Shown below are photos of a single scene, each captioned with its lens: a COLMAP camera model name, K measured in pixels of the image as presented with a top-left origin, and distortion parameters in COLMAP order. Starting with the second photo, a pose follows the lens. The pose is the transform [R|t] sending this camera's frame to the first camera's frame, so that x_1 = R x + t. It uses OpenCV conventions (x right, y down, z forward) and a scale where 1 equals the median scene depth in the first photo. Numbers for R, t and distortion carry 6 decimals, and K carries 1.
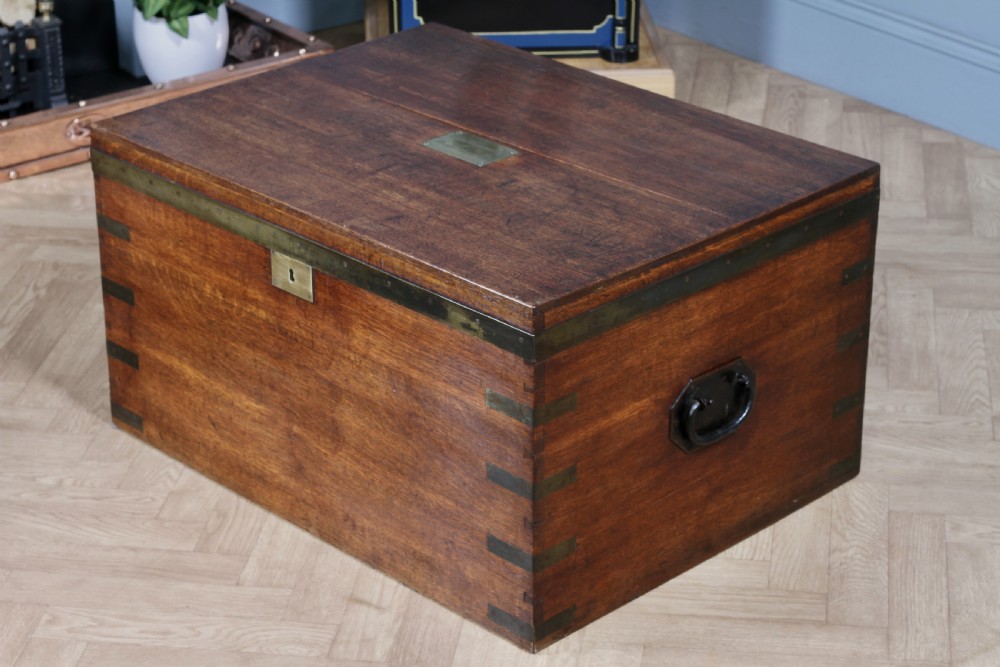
lens RADIAL K [[2360.9, 0, 500.0], [0, 2360.9, 333.5], [0, 0, 1]] dist [-0.064236, -0.505317]
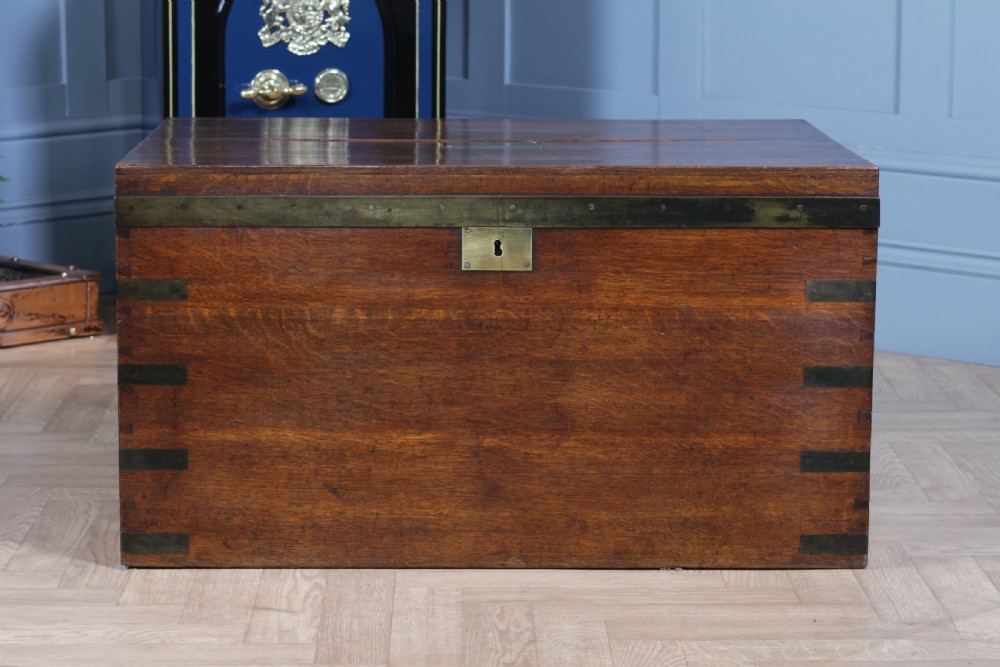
lens RADIAL K [[2607.0, 0, 500.0], [0, 2607.0, 333.5], [0, 0, 1]] dist [-0.069751, 0.030157]
pose [[0.688496, -0.110369, 0.716793, -0.790487], [0.300651, 0.942861, -0.143605, 0.146134], [-0.659986, 0.314376, 0.682339, 0.335943]]
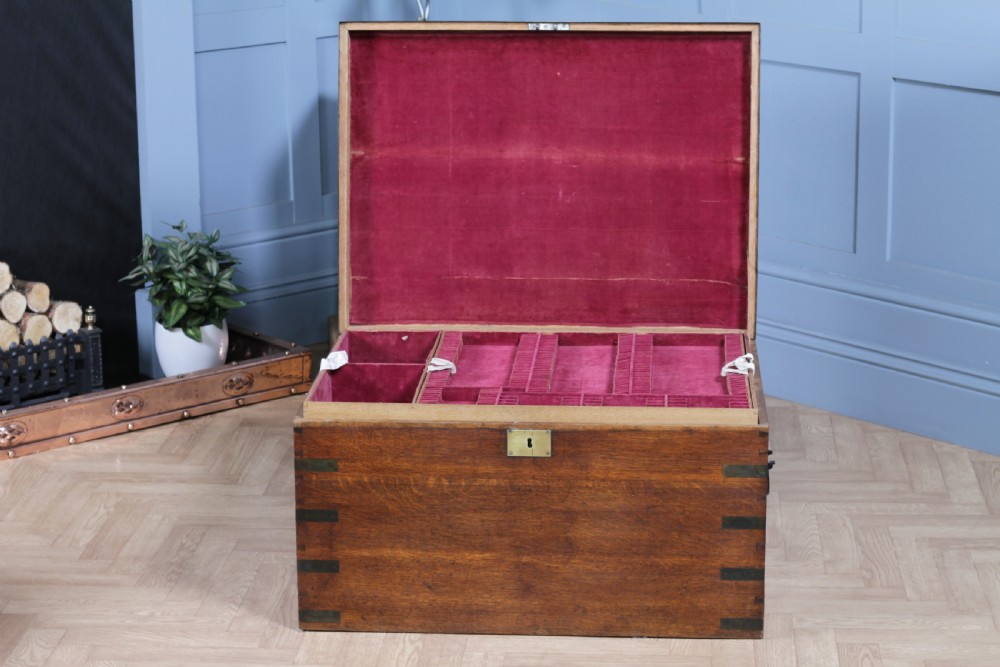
lens RADIAL K [[2360.9, 0, 500.0], [0, 2360.9, 333.5], [0, 0, 1]] dist [-0.064236, -0.505317]
pose [[0.746948, -0.162079, 0.644825, -1.005121], [0.285028, 0.954255, -0.090314, 0.035906], [-0.600689, 0.251253, 0.758976, -0.089964]]
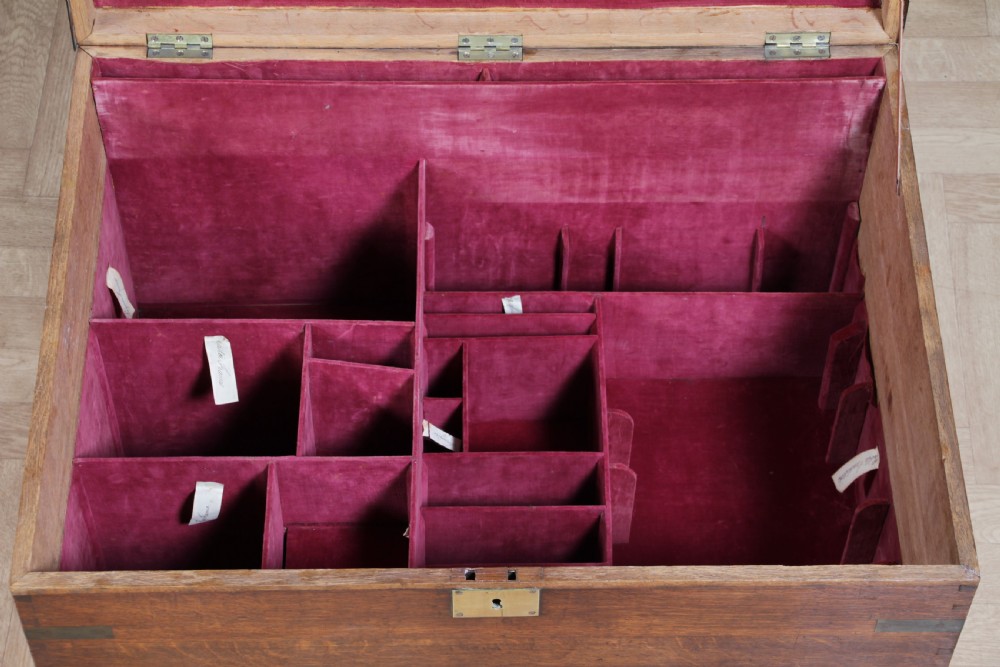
lens RADIAL K [[2244.1, 0, 500.0], [0, 2244.1, 333.5], [0, 0, 1]] dist [0.241324, 1.059377]
pose [[0.692481, -0.583035, 0.424901, -0.328578], [0.297884, 0.767490, 0.567648, -0.473039], [-0.657066, -0.266514, 0.705148, 0.533838]]
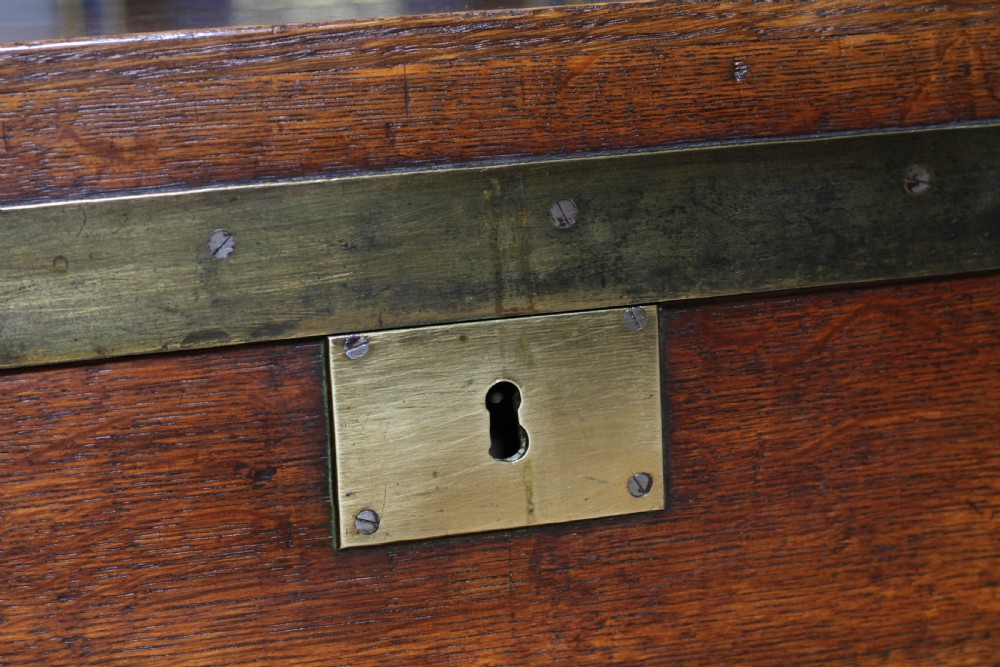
lens RADIAL K [[2483.0, 0, 469.7], [0, 2483.0, 331.2], [0, 0, 1]] dist [-0.061529, -0.759513]
pose [[0.472746, -0.186232, 0.861295, -0.250476], [0.414634, 0.909462, -0.030937, -0.025946], [-0.777554, 0.371747, 0.507163, 0.896275]]
